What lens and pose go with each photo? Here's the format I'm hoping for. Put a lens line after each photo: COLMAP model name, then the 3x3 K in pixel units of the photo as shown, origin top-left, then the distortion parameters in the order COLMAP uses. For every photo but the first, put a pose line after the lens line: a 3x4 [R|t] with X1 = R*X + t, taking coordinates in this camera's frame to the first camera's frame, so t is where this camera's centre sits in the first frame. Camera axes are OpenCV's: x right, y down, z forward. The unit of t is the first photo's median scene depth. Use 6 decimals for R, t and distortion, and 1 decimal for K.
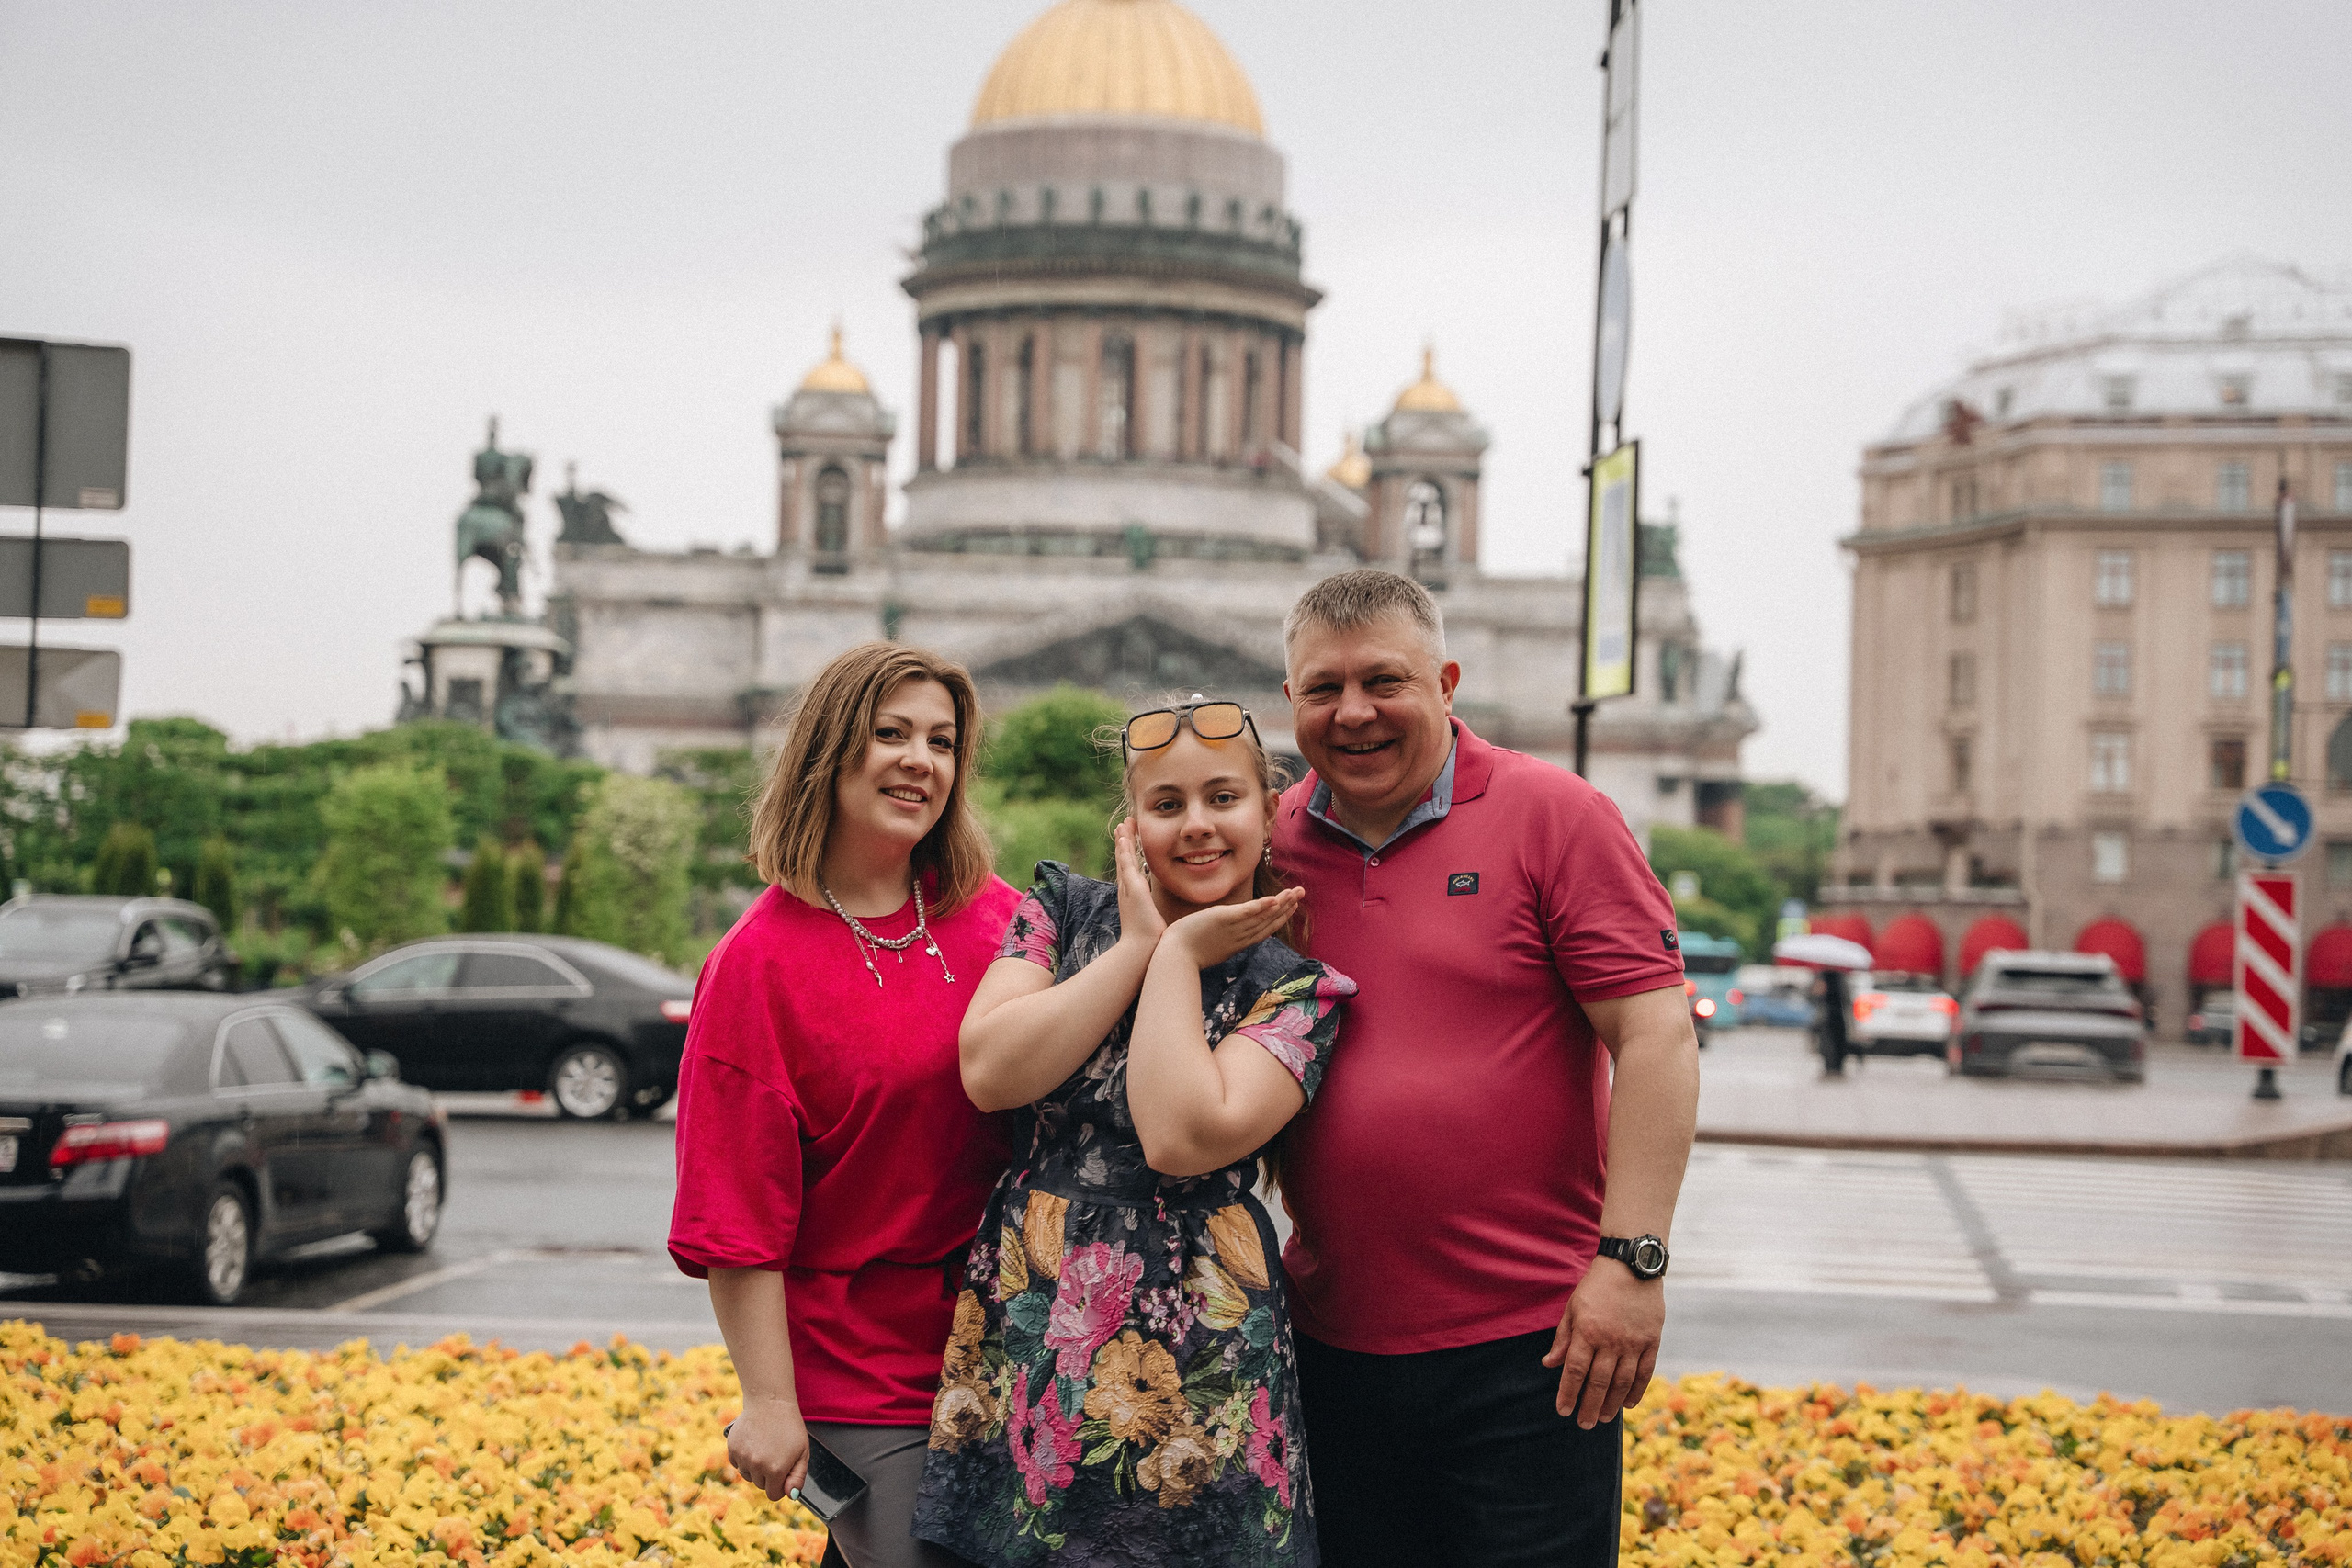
lens RADIAL K [[4502.6, 0, 1205.4], [0, 4502.6, 787.0], [0, 0, 1]] dist [0.288417, 0.233837]
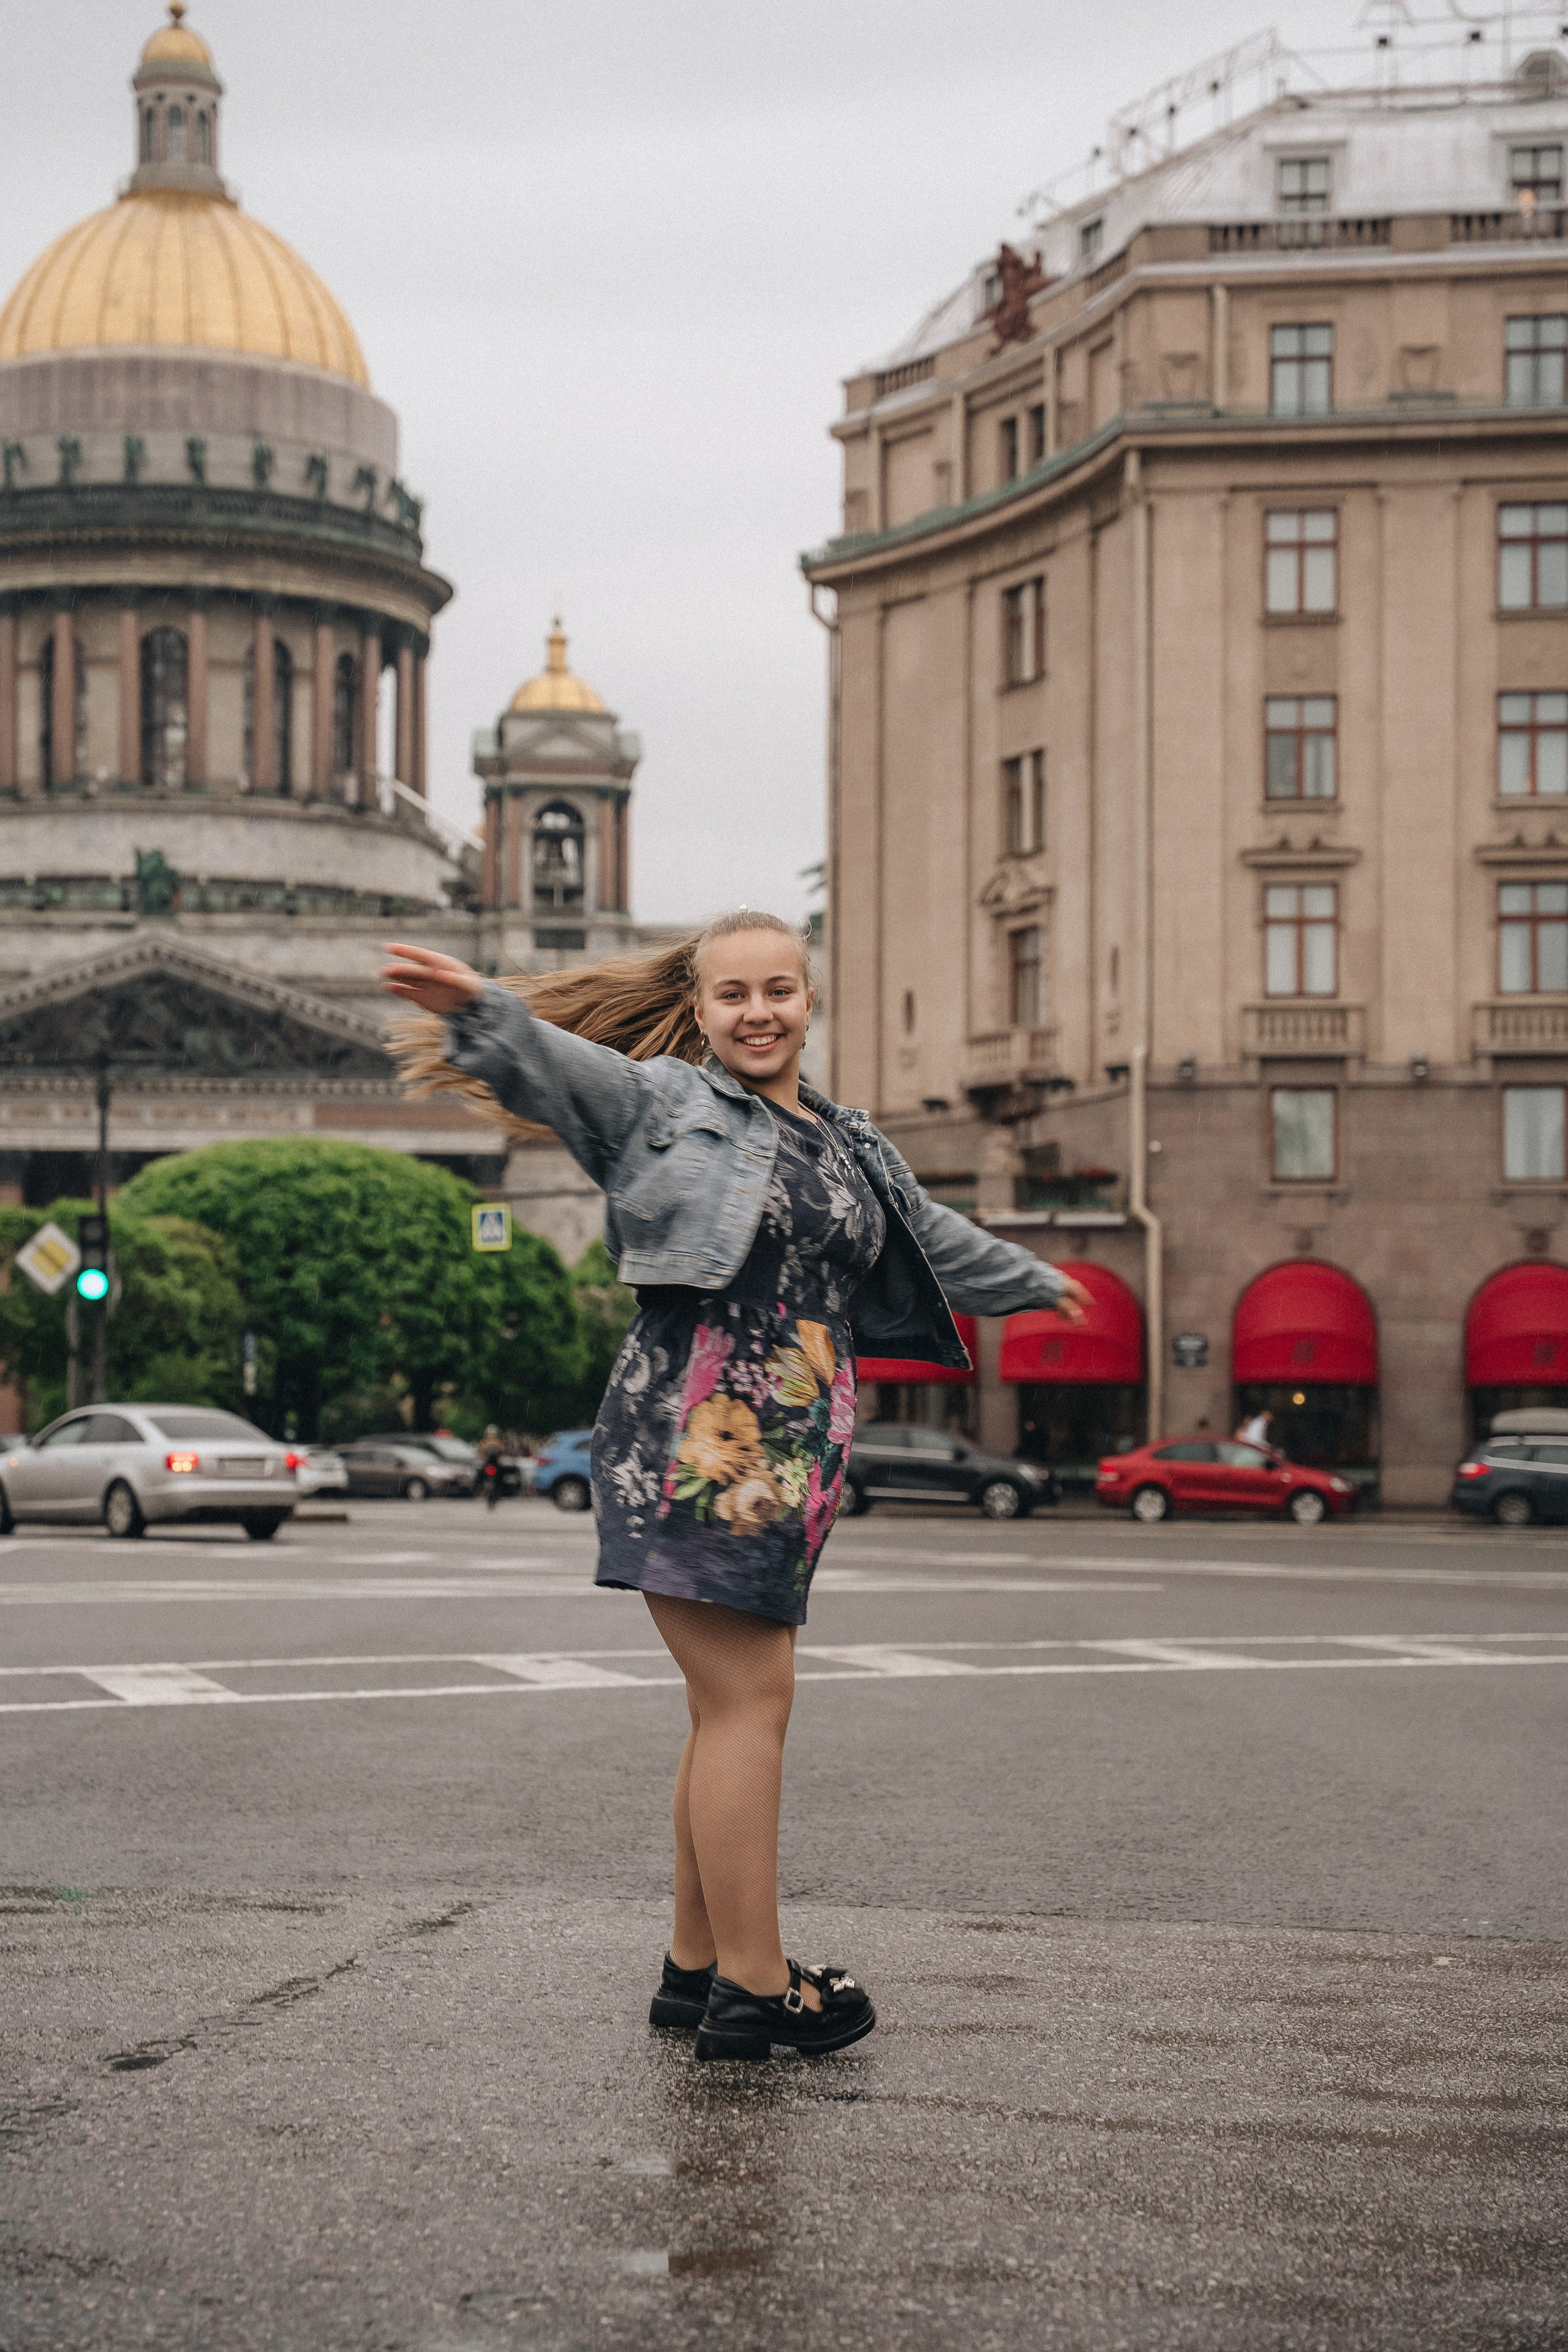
lens RADIAL K [[4374.2, 0, 797.8], [0, 4374.2, 1169.4], [0, 0, 1]] dist [0.178123, 0.447352]
pose [[0.999181, -0.017545, 0.036455, 0.065639], [0.018540, 0.999460, -0.027142, 0.015849], [-0.035960, 0.027796, 0.998967, 0.275150]]
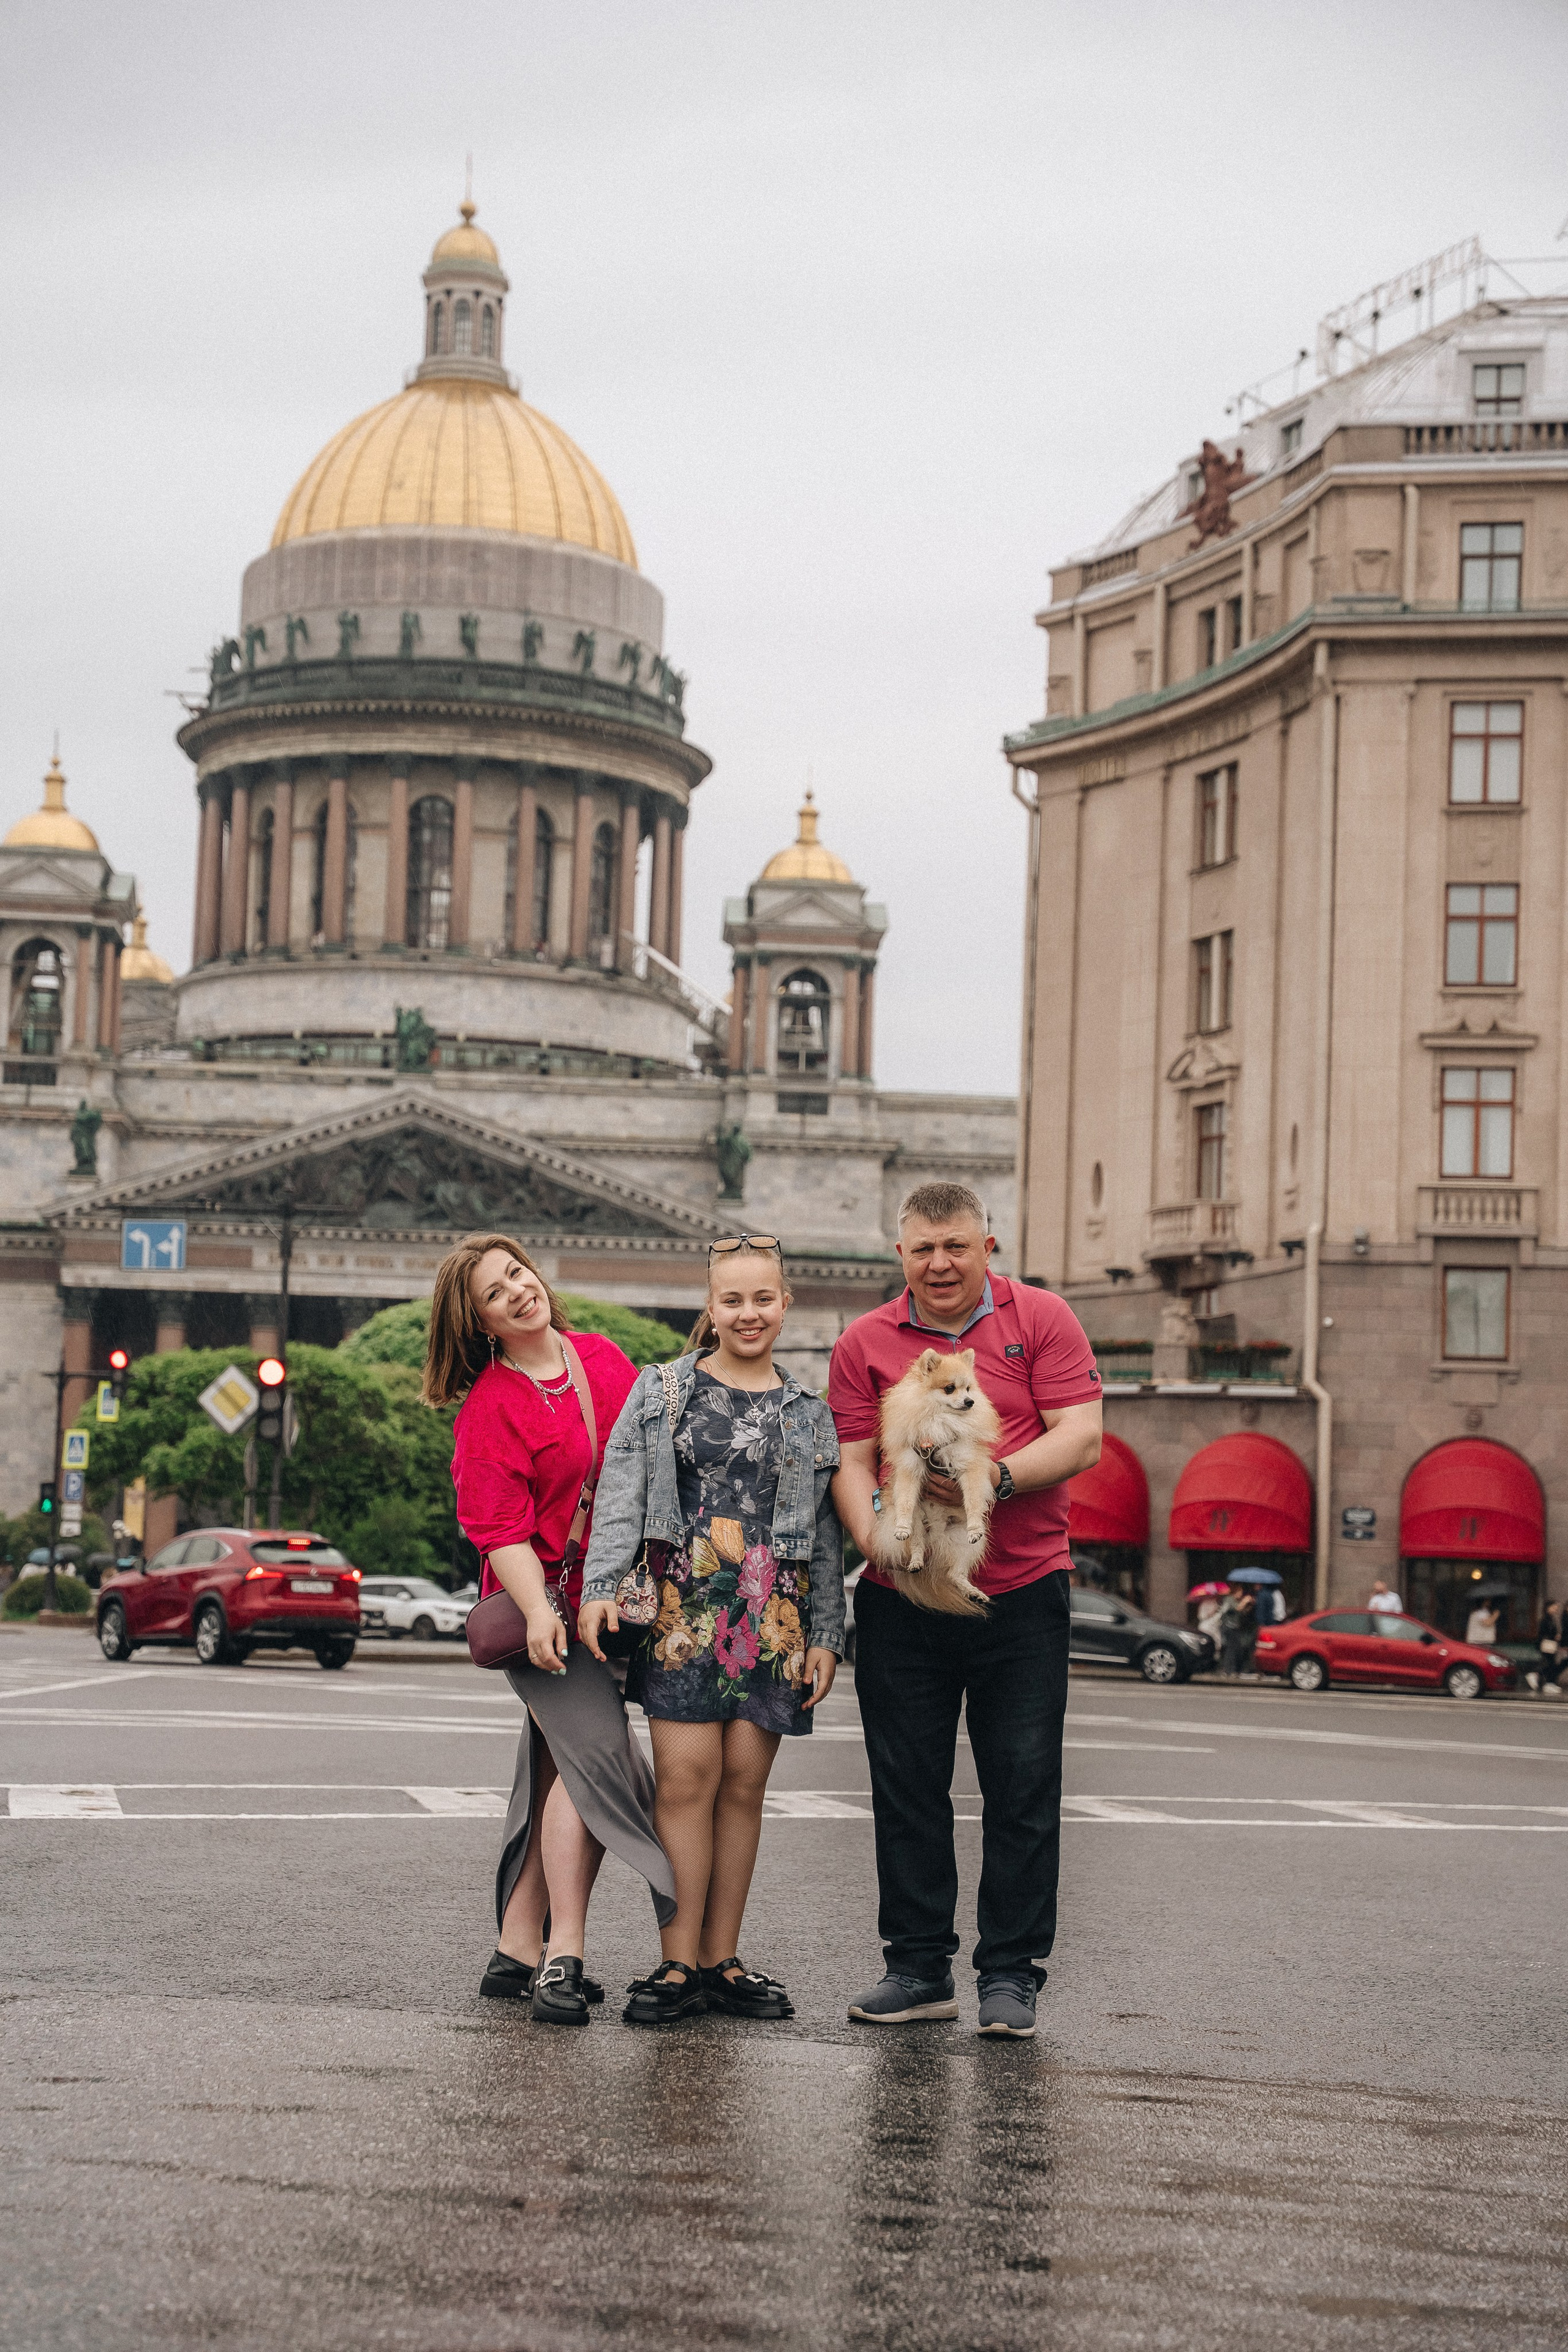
lens RADIAL K [[4285.7, 0, 767.0], [0, 4285.7, 1185.7], [0, 0, 1]] dist [0.181509, 0.250656]
pose [[0.999504, 0.008500, -0.030318, 0.069877], [-0.010337, 0.998086, -0.060969, 0.015847], [0.029742, 0.061252, 0.997679, 0.273443]]
